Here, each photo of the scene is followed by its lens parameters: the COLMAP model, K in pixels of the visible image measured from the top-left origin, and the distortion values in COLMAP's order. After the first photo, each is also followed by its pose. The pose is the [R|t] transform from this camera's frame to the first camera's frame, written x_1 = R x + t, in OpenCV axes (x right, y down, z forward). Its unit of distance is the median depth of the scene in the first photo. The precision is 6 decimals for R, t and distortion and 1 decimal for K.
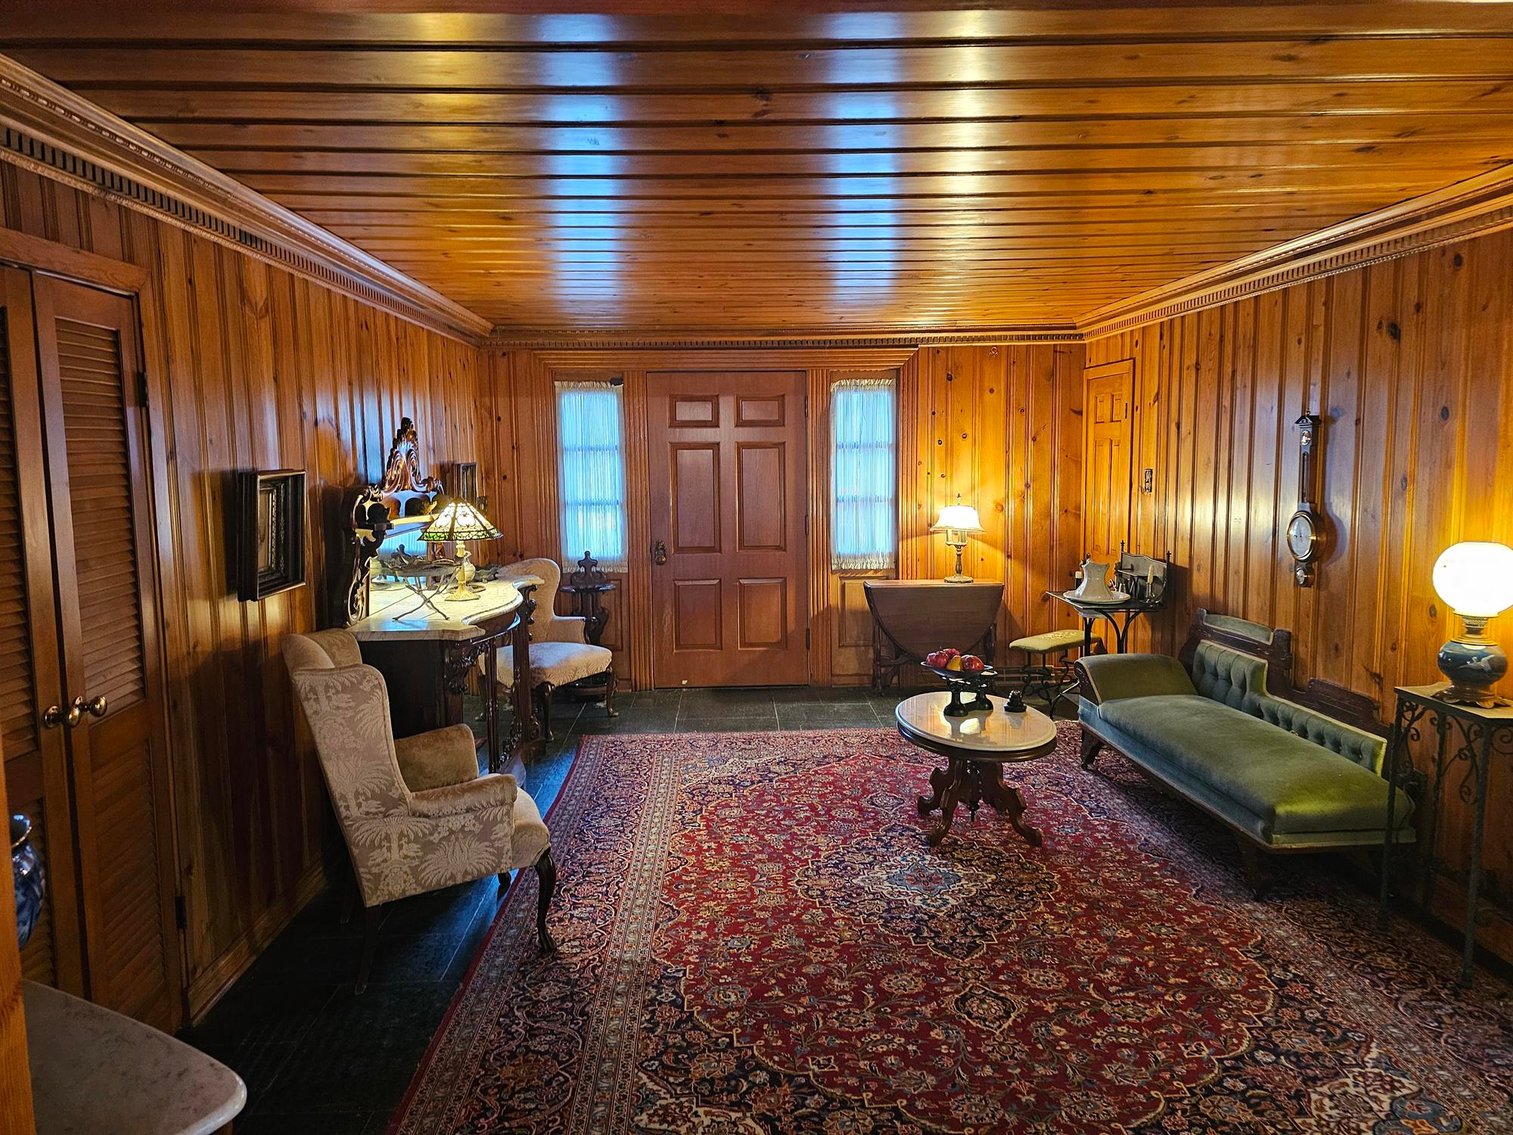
lens RADIAL K [[1021.5, 0, 758.6], [0, 1021.5, 548.3], [0, 0, 1]] dist [0.039916, -0.001722]
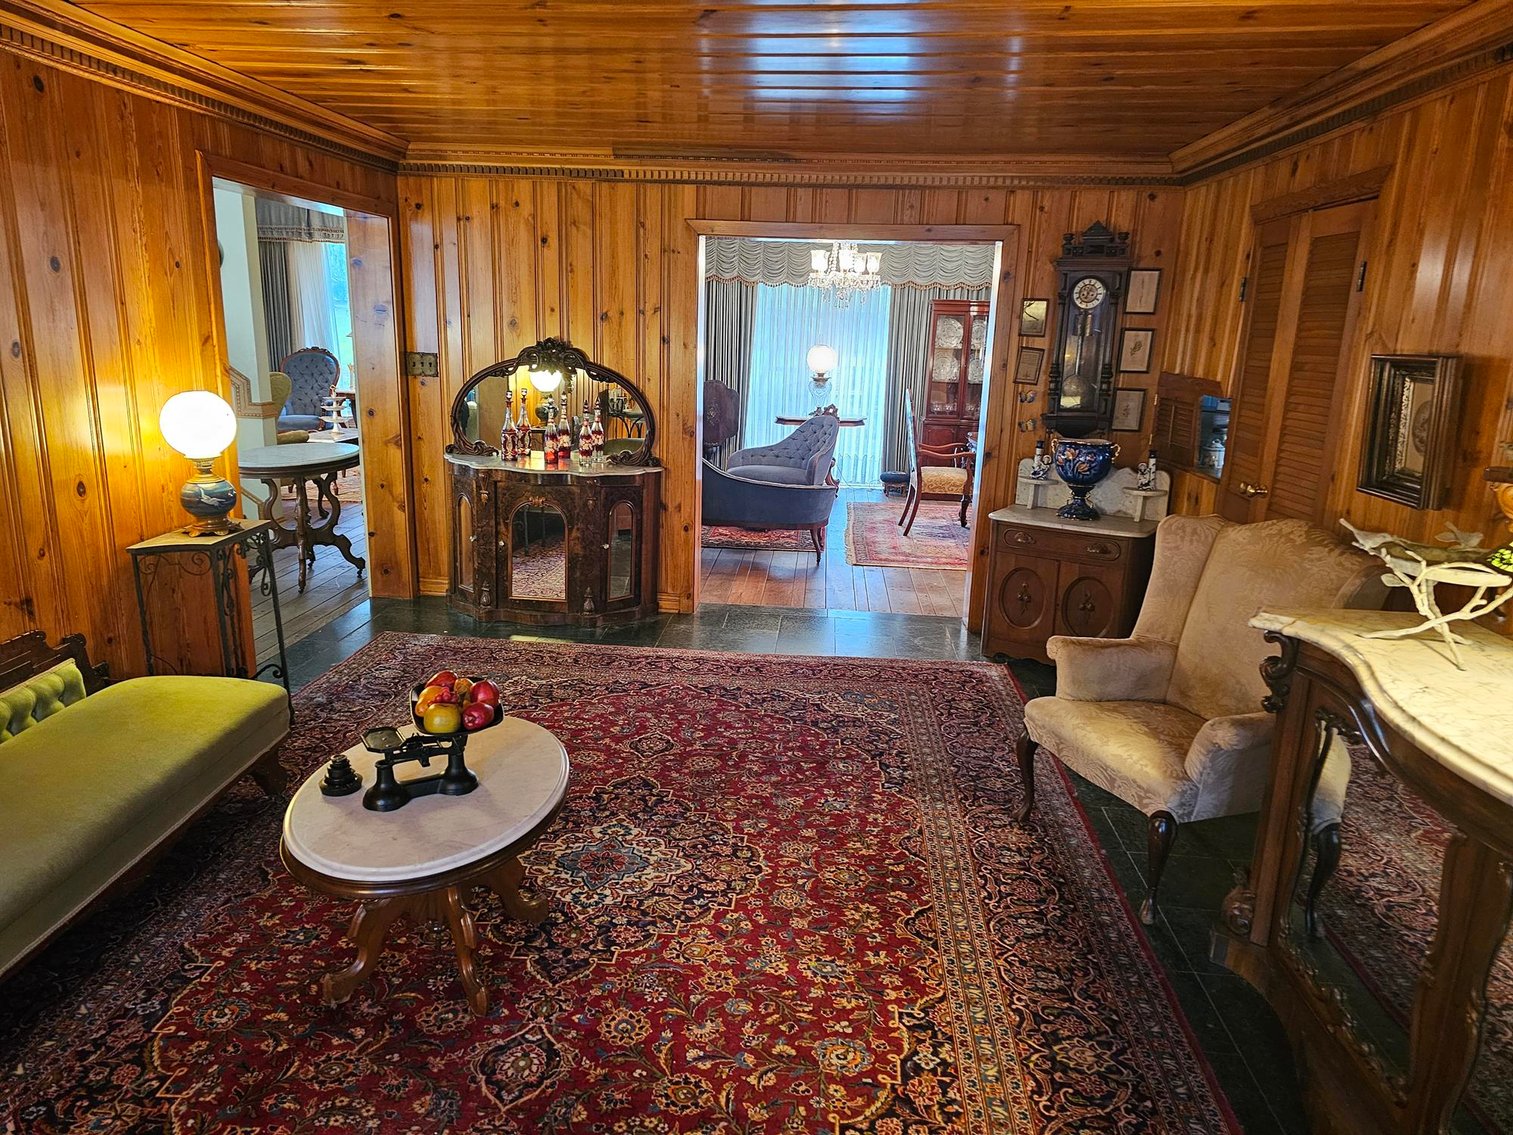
lens RADIAL K [[1024.8, 0, 754.2], [0, 1024.8, 561.9], [0, 0, 1]] dist [0.044115, -0.000543]
pose [[-0.993746, -0.039846, 0.104310, -0.034236], [-0.004132, 0.946645, 0.322253, -0.173295], [-0.111585, 0.319806, -0.940889, 1.787693]]
